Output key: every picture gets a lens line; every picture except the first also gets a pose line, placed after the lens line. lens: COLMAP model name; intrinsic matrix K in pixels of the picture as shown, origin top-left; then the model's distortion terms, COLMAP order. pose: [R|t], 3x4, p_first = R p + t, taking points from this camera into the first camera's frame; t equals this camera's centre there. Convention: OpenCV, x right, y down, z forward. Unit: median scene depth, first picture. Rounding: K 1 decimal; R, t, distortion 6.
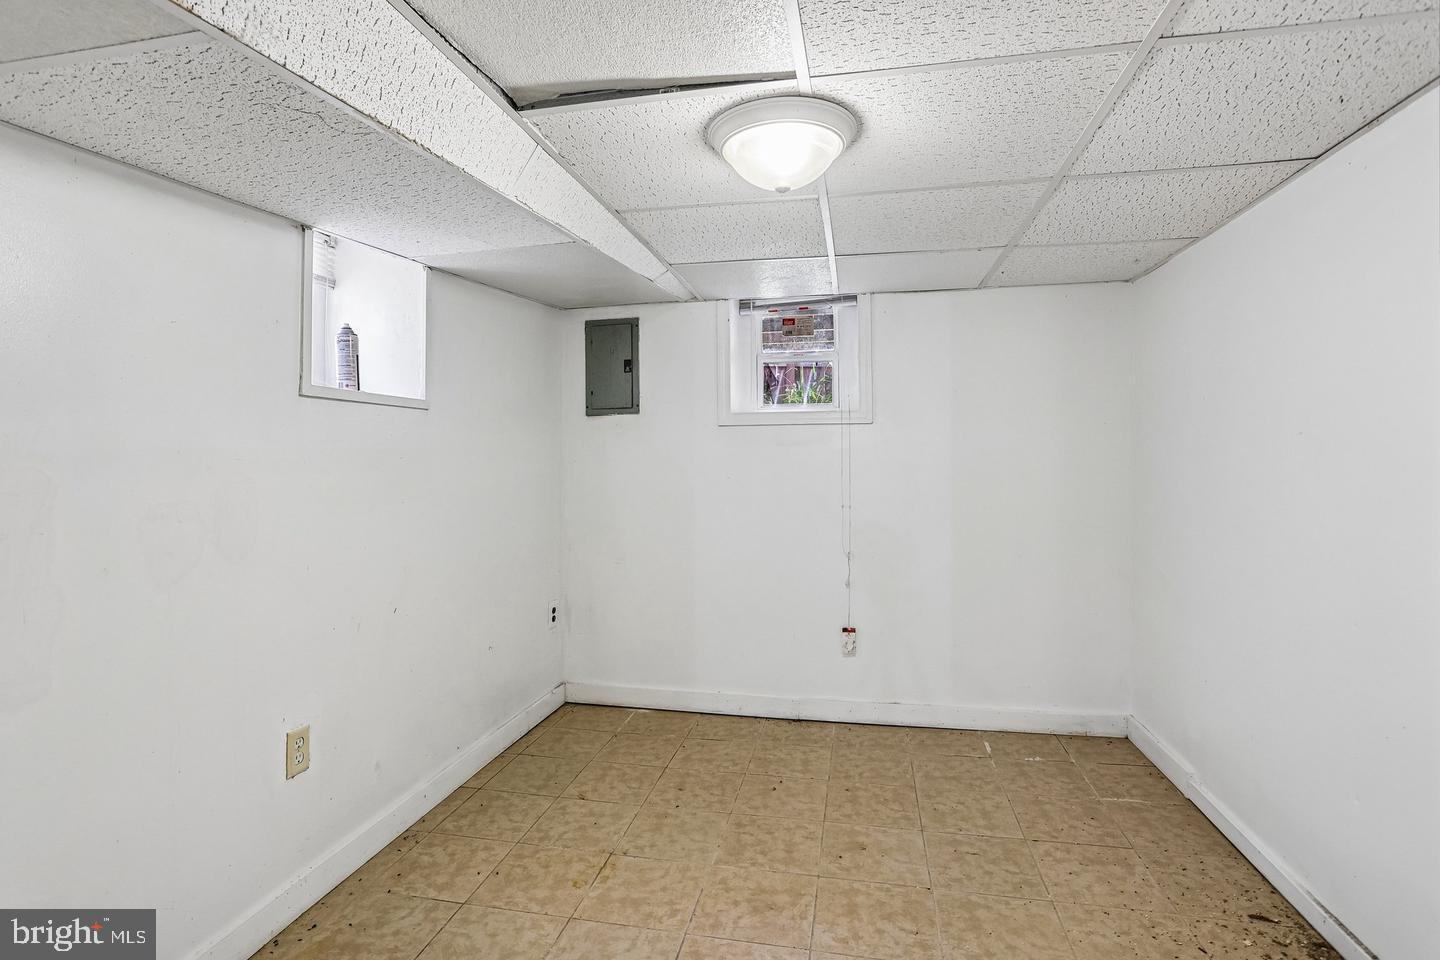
lens RADIAL K [[712.6, 0, 718.8], [0, 712.6, 475.6], [0, 0, 1]] dist [-0.014588, 0.000321]
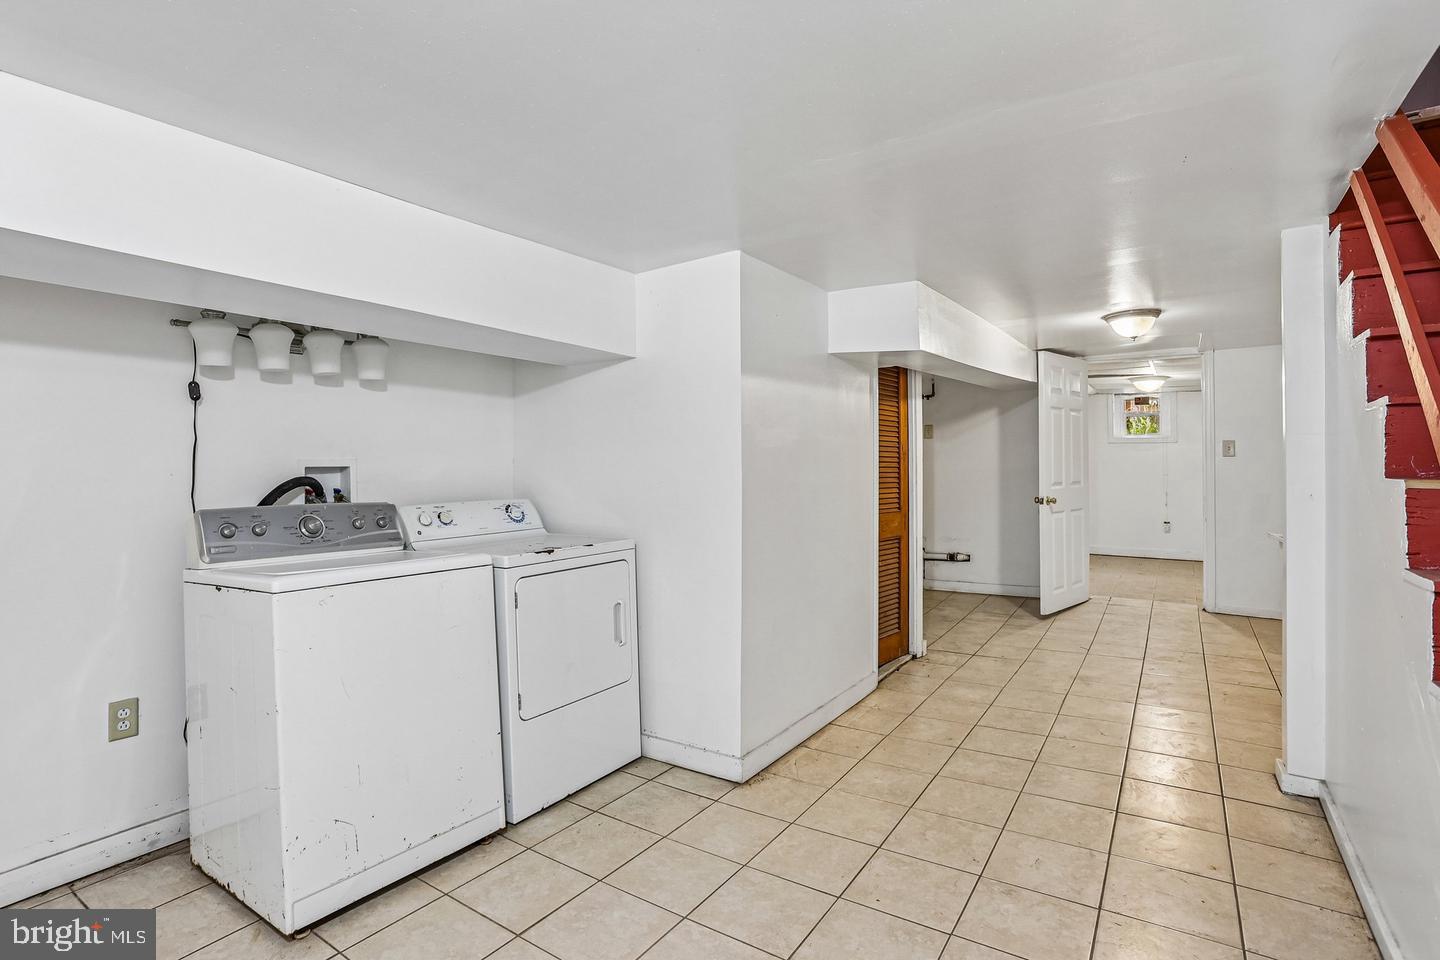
lens RADIAL K [[712.6, 0, 718.8], [0, 712.6, 475.9], [0, 0, 1]] dist [-0.014588, 0.000321]
pose [[0.925516, -0.010517, -0.378563, -0.337925], [0.011004, 0.999939, -0.000877, 0.038949], [0.378549, -0.003354, 0.925575, -1.946316]]
